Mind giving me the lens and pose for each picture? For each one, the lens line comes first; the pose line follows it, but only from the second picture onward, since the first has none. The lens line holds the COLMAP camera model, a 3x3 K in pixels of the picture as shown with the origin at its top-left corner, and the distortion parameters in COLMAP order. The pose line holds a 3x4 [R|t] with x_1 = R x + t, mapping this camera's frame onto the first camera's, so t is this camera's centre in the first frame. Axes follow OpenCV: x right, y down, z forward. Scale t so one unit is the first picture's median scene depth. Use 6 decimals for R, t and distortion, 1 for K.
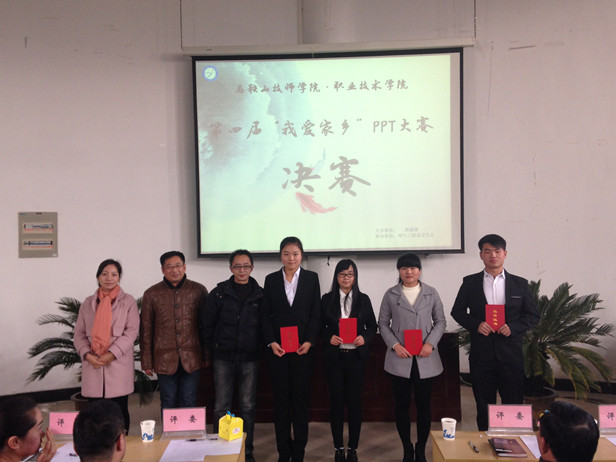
lens RADIAL K [[663.2, 0, 306.7], [0, 663.2, 236.9], [0, 0, 1]] dist [0.146988, 0.000000]
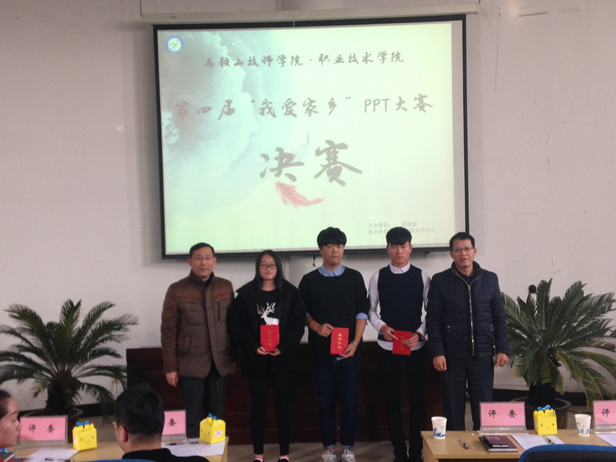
lens RADIAL K [[845.1, 0, 304.7], [0, 845.1, 232.7], [0, 0, 1]] dist [0.209216, 0.000000]
pose [[0.999742, -0.009378, 0.020675, -0.002099], [0.009473, 0.999945, -0.004540, 0.004137], [-0.020632, 0.004735, 0.999776, -0.104800]]
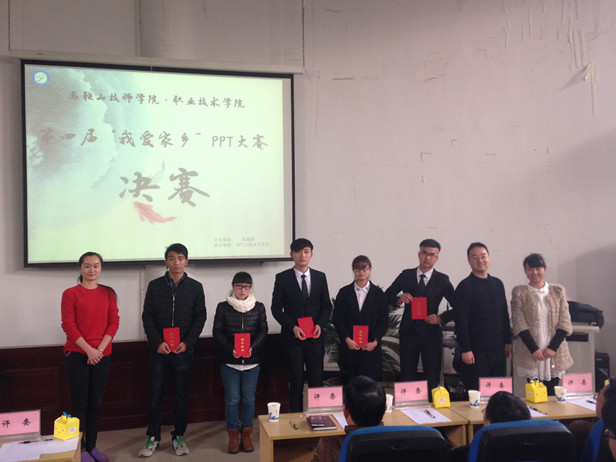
lens RADIAL K [[663.2, 0, 320.0], [0, 663.2, 236.0], [0, 0, 1]] dist [0.146988, 0.000000]
pose [[0.966763, 0.007744, 0.255557, -0.003413], [-0.003280, 0.999835, -0.017887, 0.002439], [-0.255654, 0.016454, 0.966628, -0.058861]]
